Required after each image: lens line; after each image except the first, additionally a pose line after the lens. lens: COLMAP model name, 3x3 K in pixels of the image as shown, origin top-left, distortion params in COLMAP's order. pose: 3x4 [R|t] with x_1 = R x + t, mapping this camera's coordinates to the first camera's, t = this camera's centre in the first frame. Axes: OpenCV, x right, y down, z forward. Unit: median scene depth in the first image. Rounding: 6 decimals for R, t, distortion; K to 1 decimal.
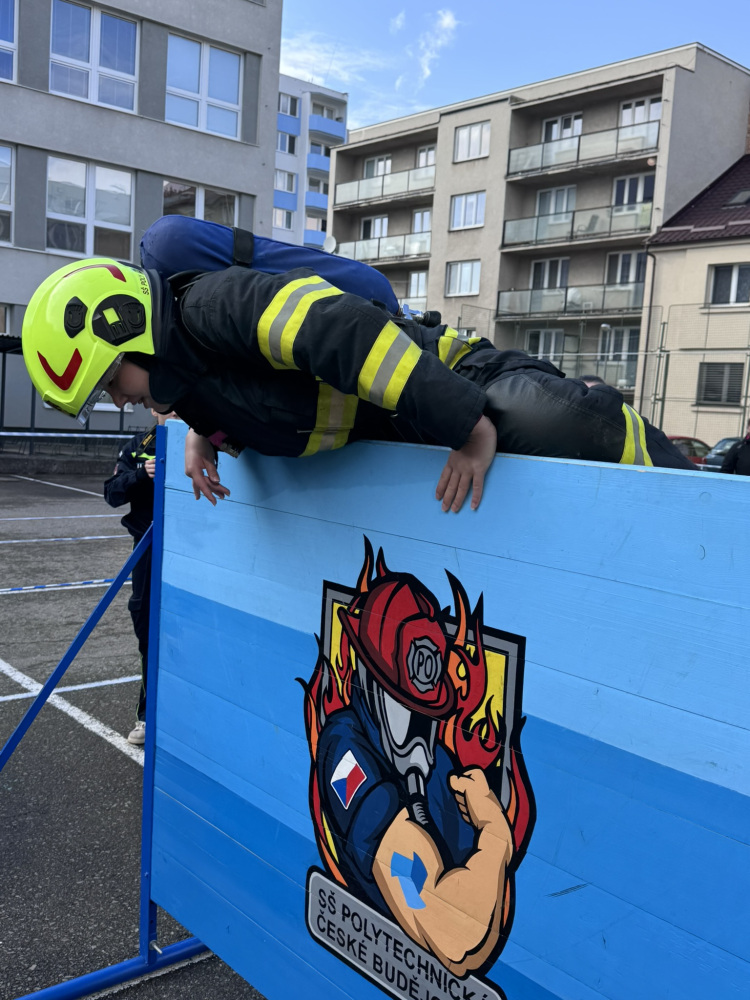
lens RADIAL K [[990.3, 0, 368.2], [0, 990.3, 493.6], [0, 0, 1]] dist [0.043700, 0.000000]
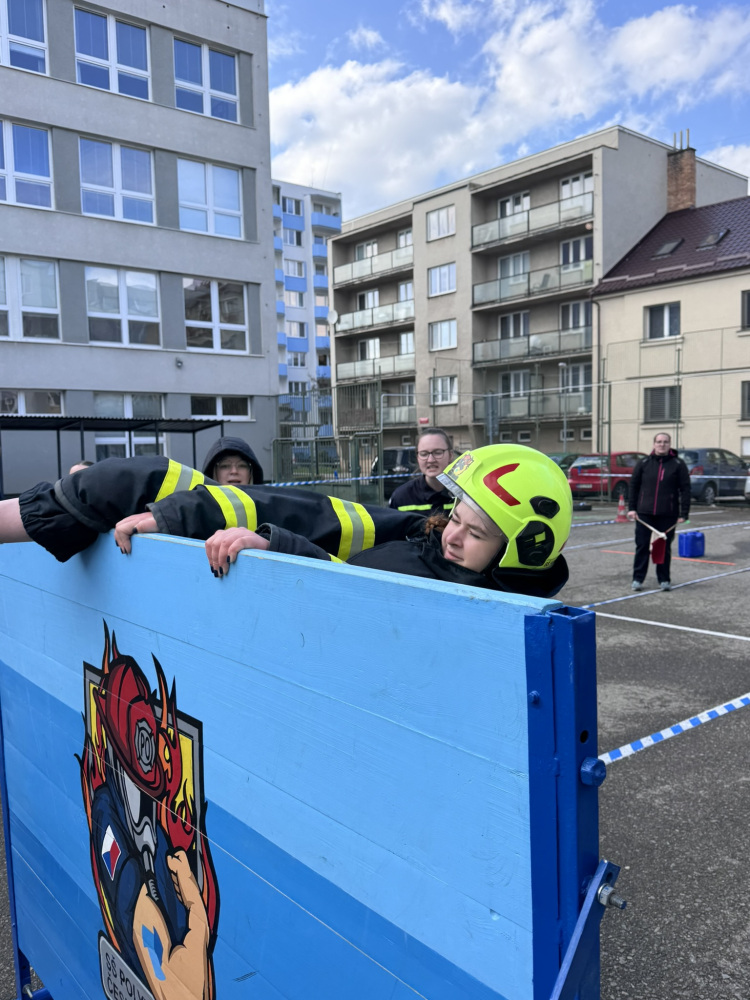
lens RADIAL K [[815.9, 0, 371.3], [0, 815.9, 496.9], [0, 0, 1]] dist [0.093308, -0.151202]
pose [[0.996340, -0.082860, -0.020979, 0.015730], [0.082299, 0.996260, -0.026340, -0.002114], [0.023083, 0.024517, 0.999433, 0.006476]]
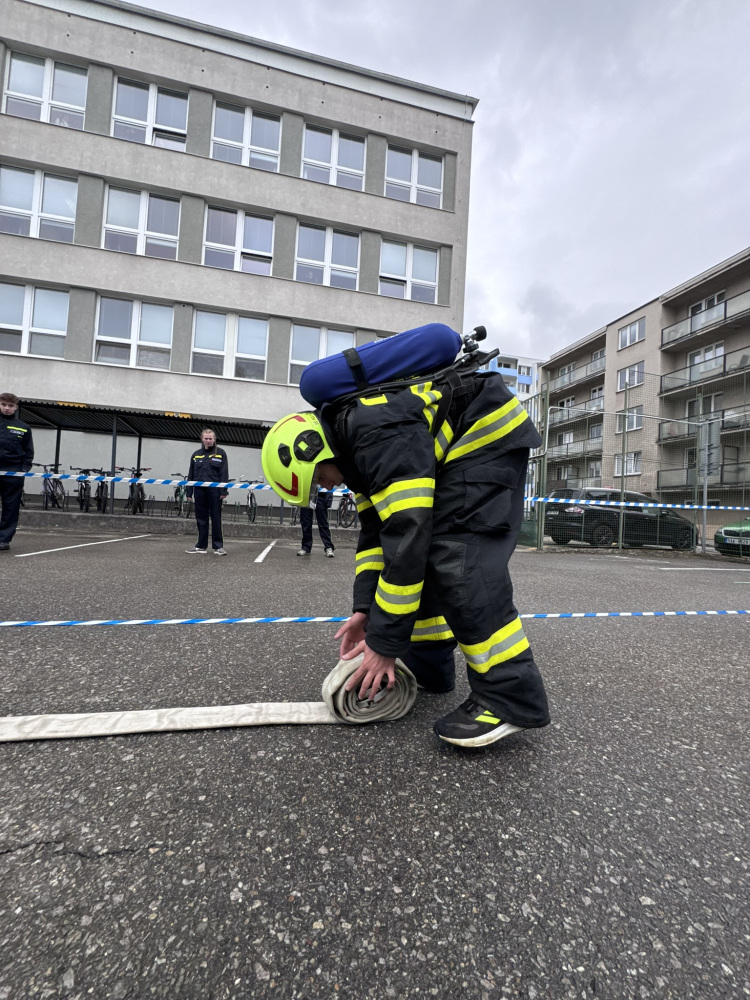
lens RADIAL K [[399.3, 0, 374.9], [0, 399.3, 497.4], [0, 0, 1]] dist [-0.001559, 0.000399]
pose [[0.888676, -0.028517, -0.457648, 0.032160], [-0.039199, 0.989686, -0.137789, -0.004221], [0.456857, 0.140389, 0.878392, 0.373204]]
